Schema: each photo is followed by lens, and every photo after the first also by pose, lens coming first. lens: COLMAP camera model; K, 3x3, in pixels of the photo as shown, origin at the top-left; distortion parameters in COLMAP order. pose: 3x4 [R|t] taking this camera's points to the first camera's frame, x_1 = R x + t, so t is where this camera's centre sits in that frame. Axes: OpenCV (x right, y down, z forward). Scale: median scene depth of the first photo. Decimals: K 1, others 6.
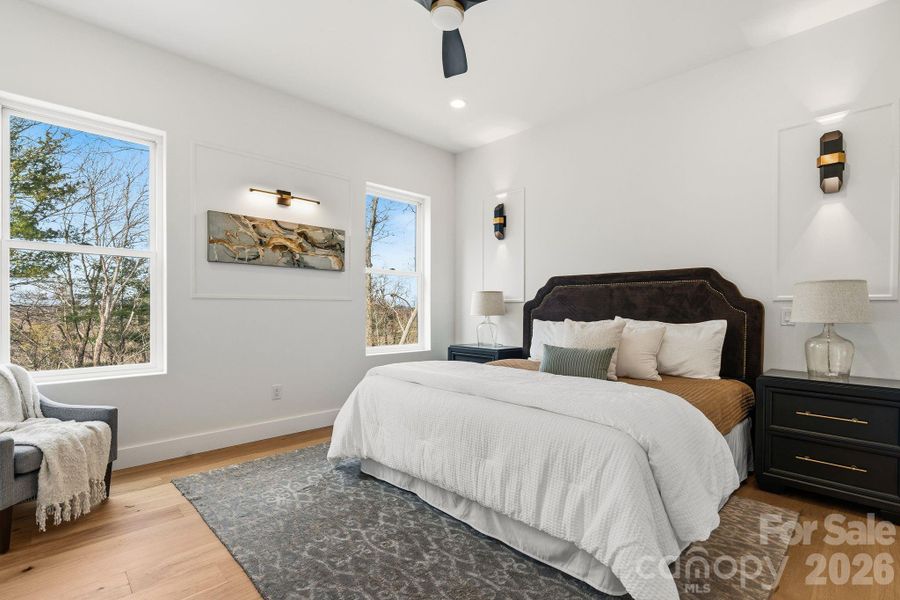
lens RADIAL K [[410.9, 0, 467.6], [0, 410.9, 310.3], [0, 0, 1]] dist [-0.010768, 0.003353]
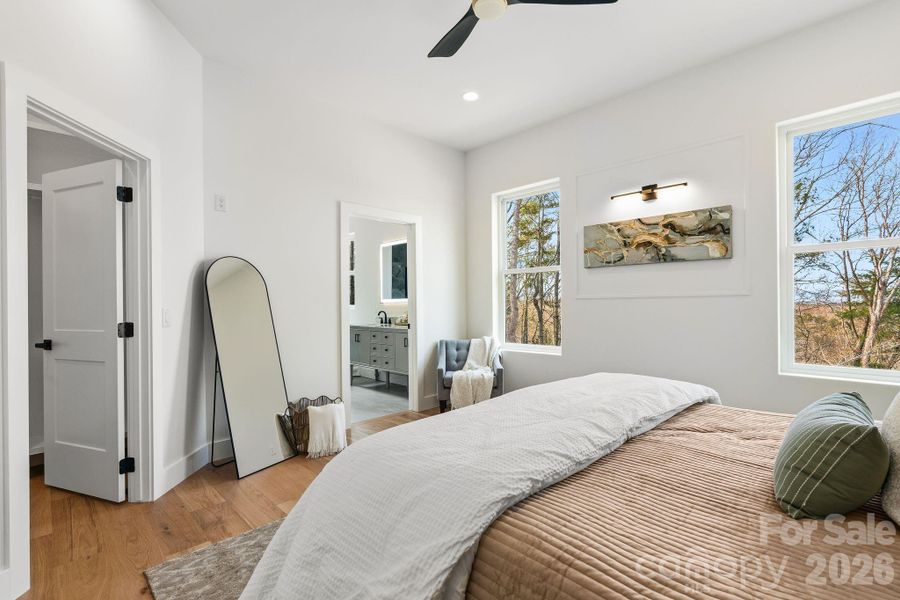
lens RADIAL K [[410.9, 0, 448.8], [0, 410.9, 305.2], [0, 0, 1]] dist [-0.010768, 0.003353]
pose [[0.006452, -0.005699, -0.999963, 0.511634], [0.001948, 0.999982, -0.005687, -0.003143], [0.999977, -0.001911, 0.006463, 0.512805]]
